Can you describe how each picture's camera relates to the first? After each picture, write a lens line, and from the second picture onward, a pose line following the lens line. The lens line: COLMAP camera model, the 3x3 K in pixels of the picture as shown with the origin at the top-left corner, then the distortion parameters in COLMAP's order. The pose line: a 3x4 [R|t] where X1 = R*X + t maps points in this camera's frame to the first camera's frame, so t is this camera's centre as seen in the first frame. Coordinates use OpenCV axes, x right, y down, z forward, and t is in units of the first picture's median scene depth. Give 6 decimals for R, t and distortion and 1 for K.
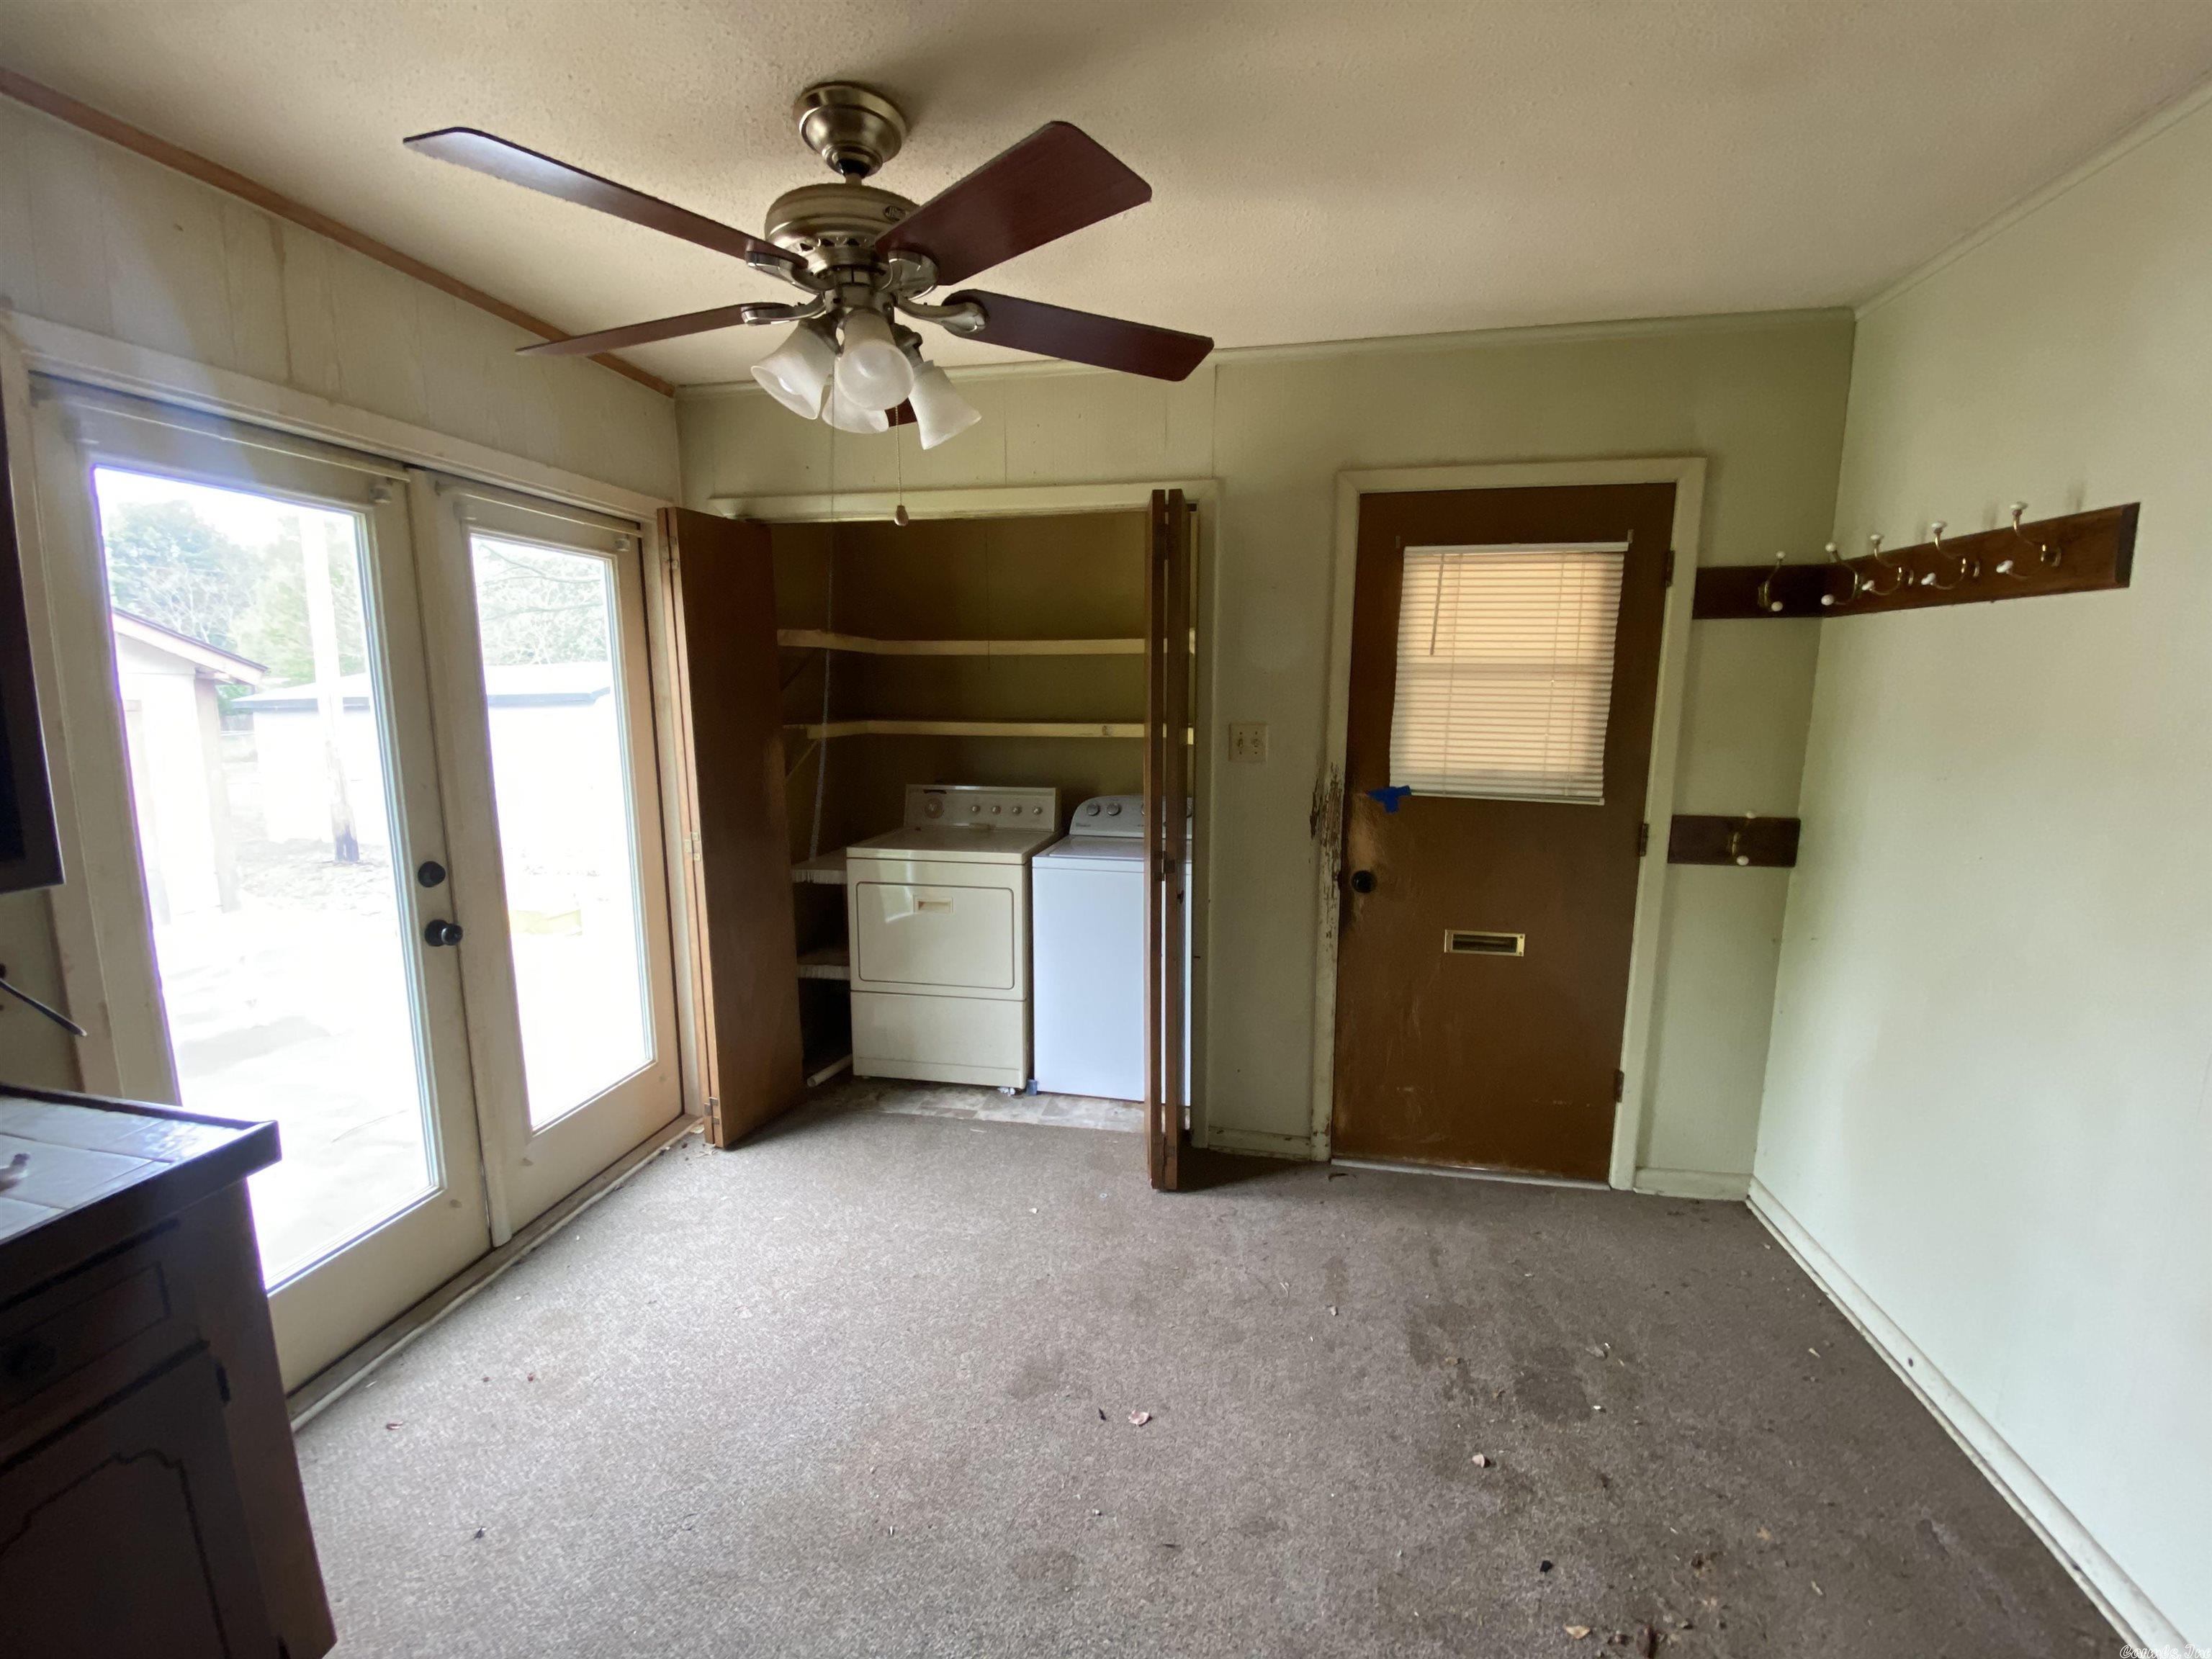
lens RADIAL K [[900.8, 0, 1084.4], [0, 900.8, 837.6], [0, 0, 1]] dist [0.016342, -0.015794]
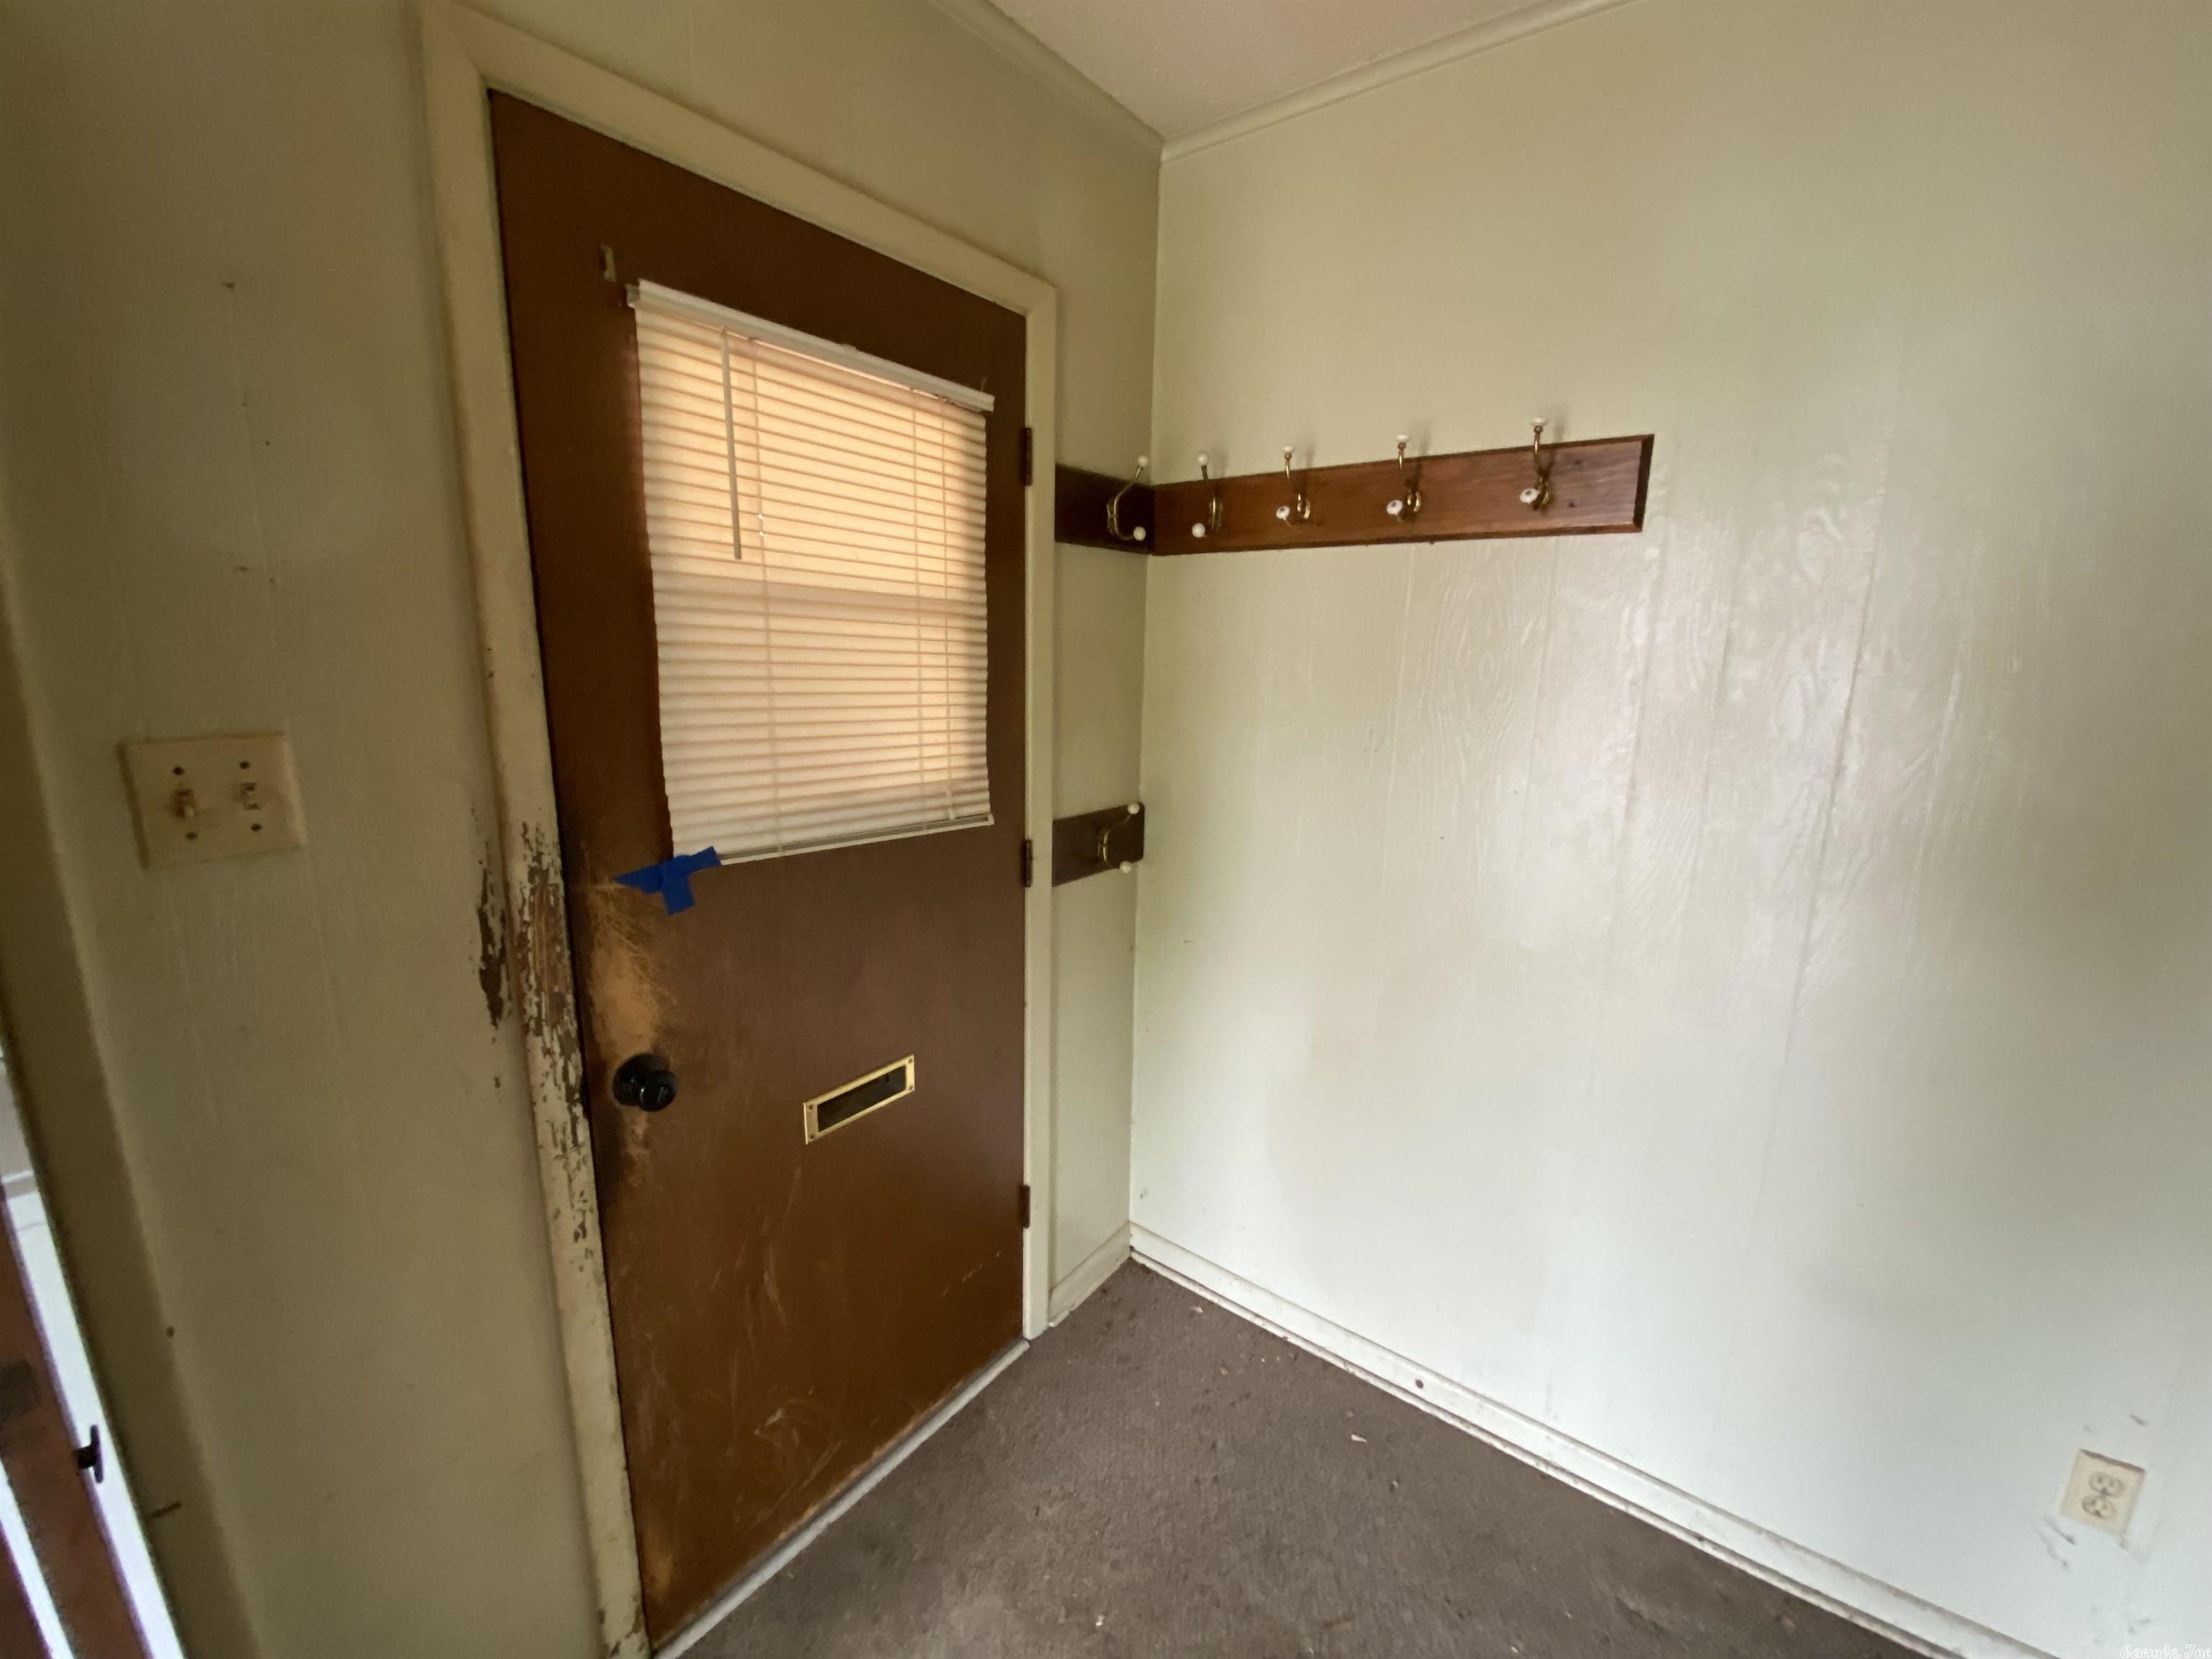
lens RADIAL K [[900.8, 0, 1101.9], [0, 900.8, 826.0], [0, 0, 1]] dist [0.016342, -0.015794]
pose [[0.436398, -0.167942, 0.883941, 0.042001], [0.135087, 0.983520, 0.120170, -0.094196], [-0.889555, 0.066968, 0.451892, 0.601984]]
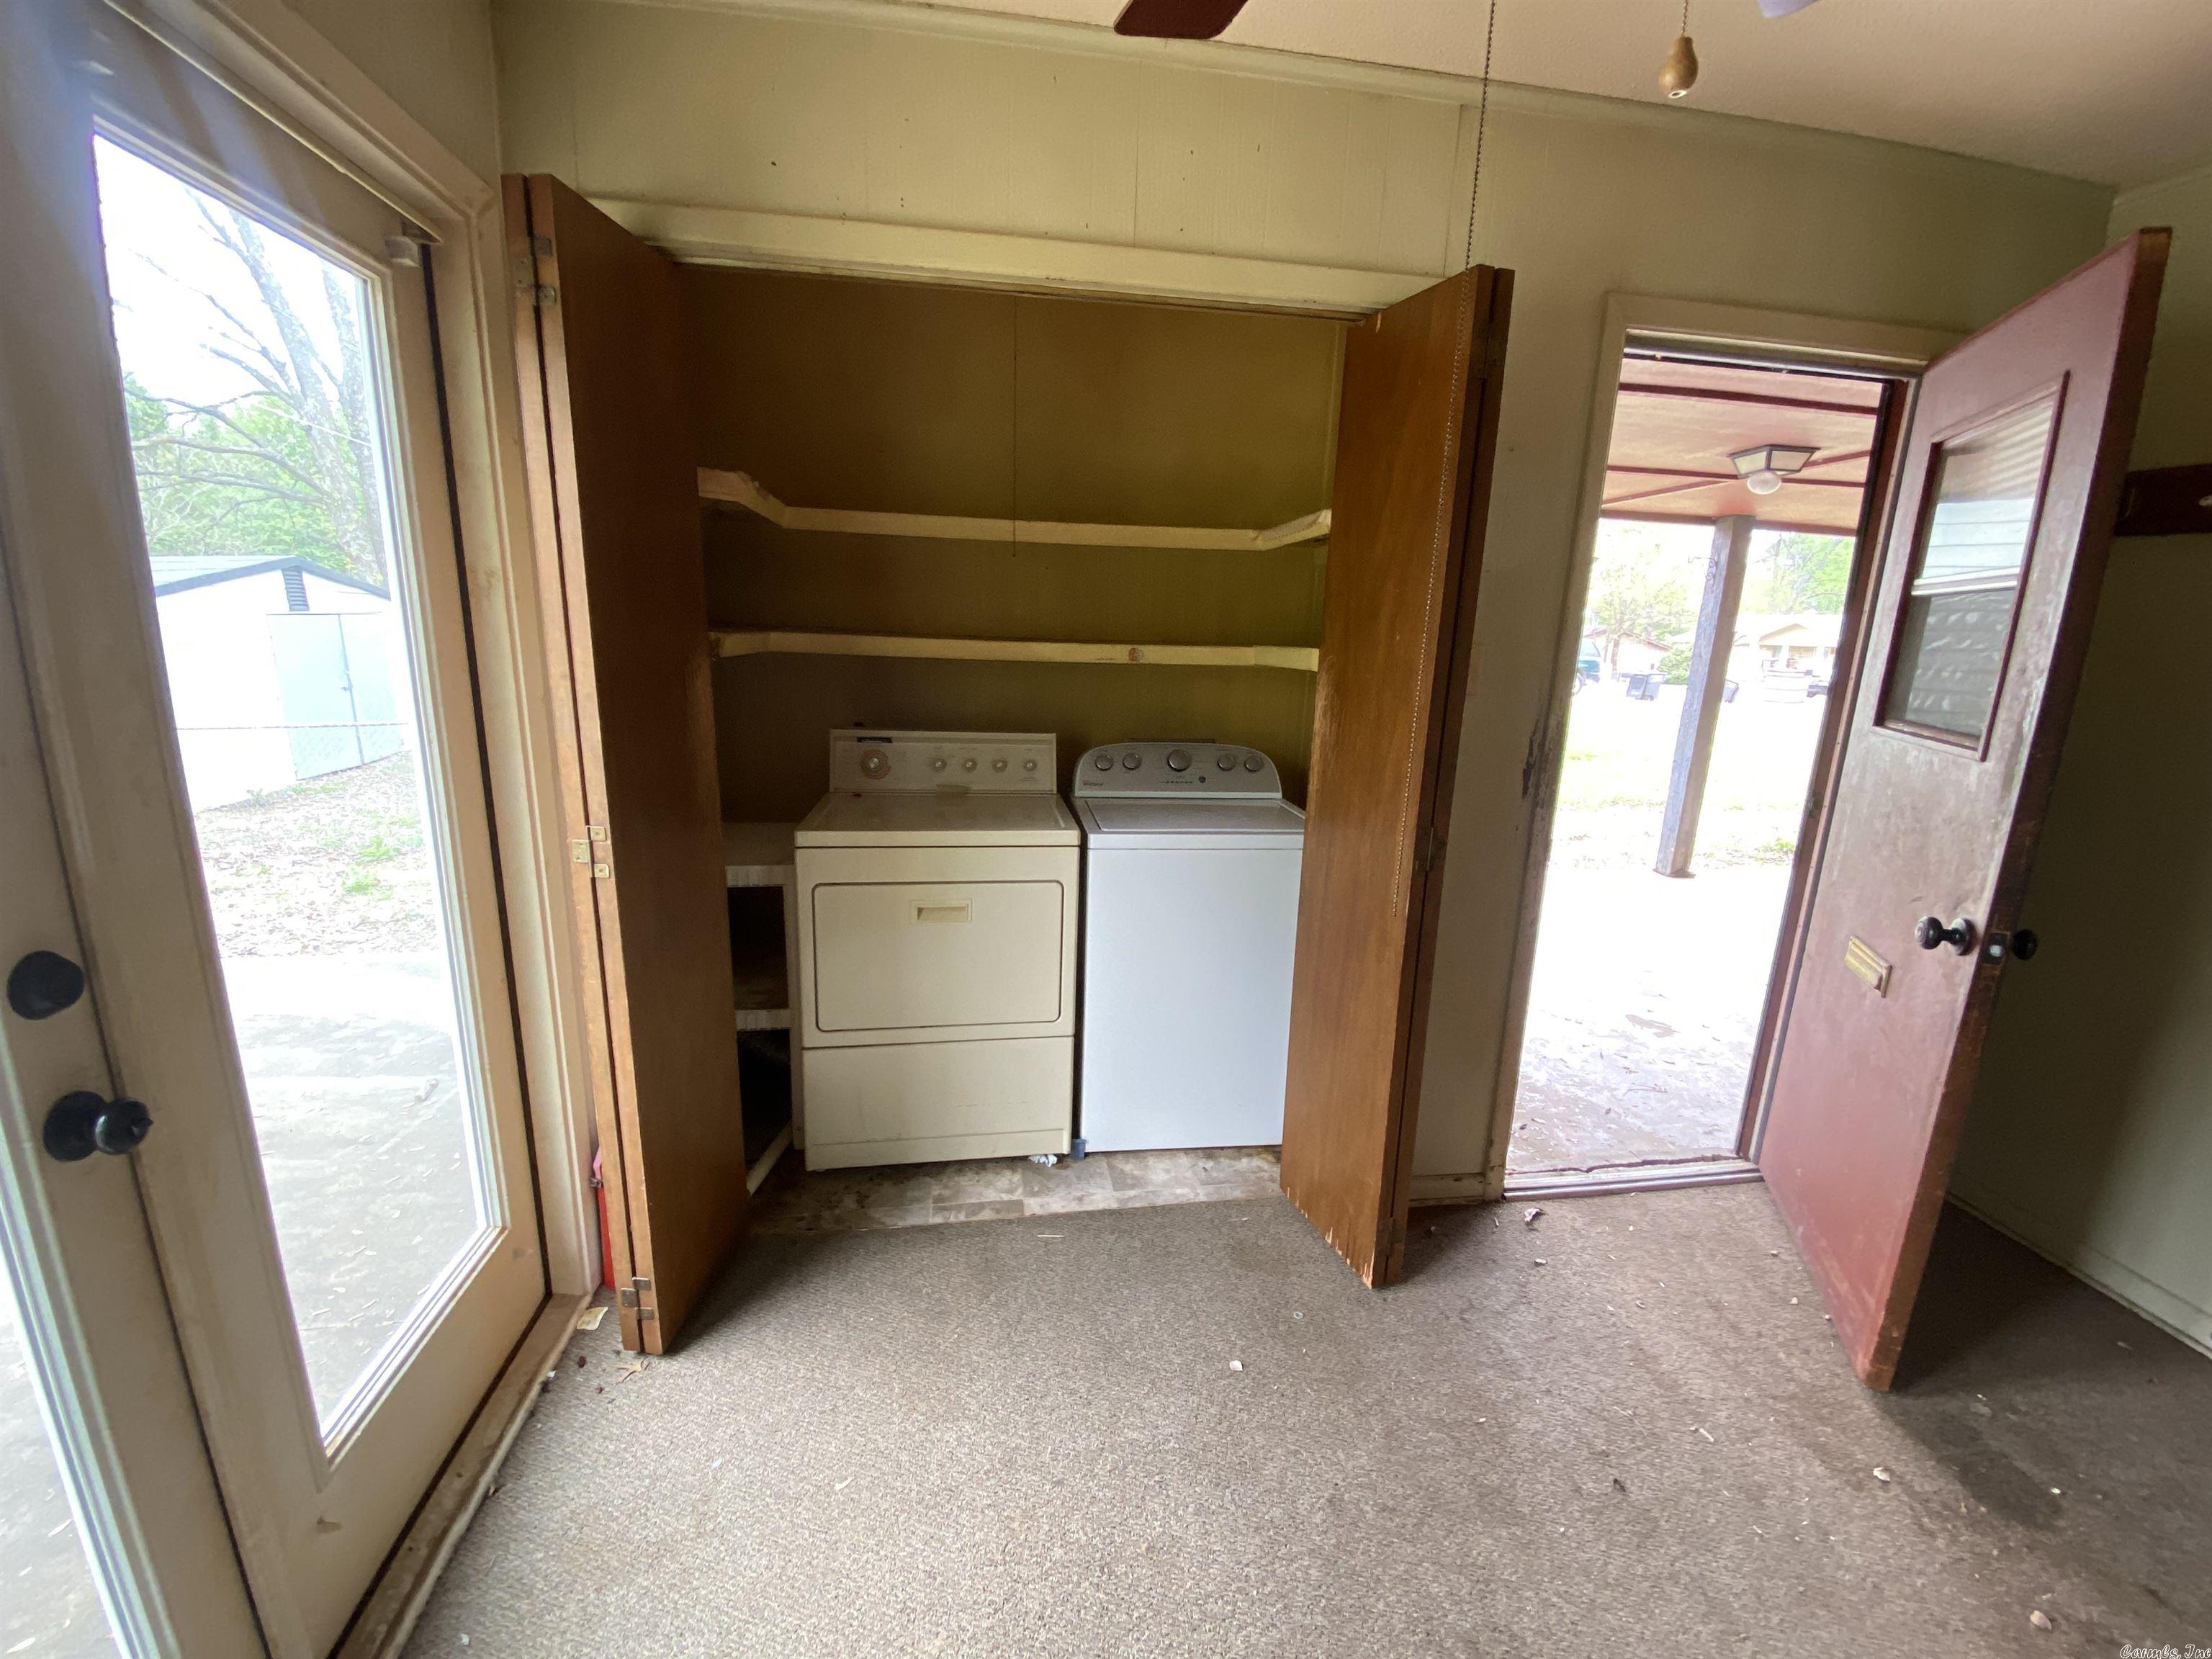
lens RADIAL K [[900.8, 0, 1074.4], [0, 900.8, 836.3], [0, 0, 1]] dist [0.016342, -0.015794]
pose [[0.941477, -0.048833, 0.333520, -0.361918], [0.026729, 0.997150, 0.070546, -0.031606], [-0.336015, -0.057502, 0.940100, 0.415353]]
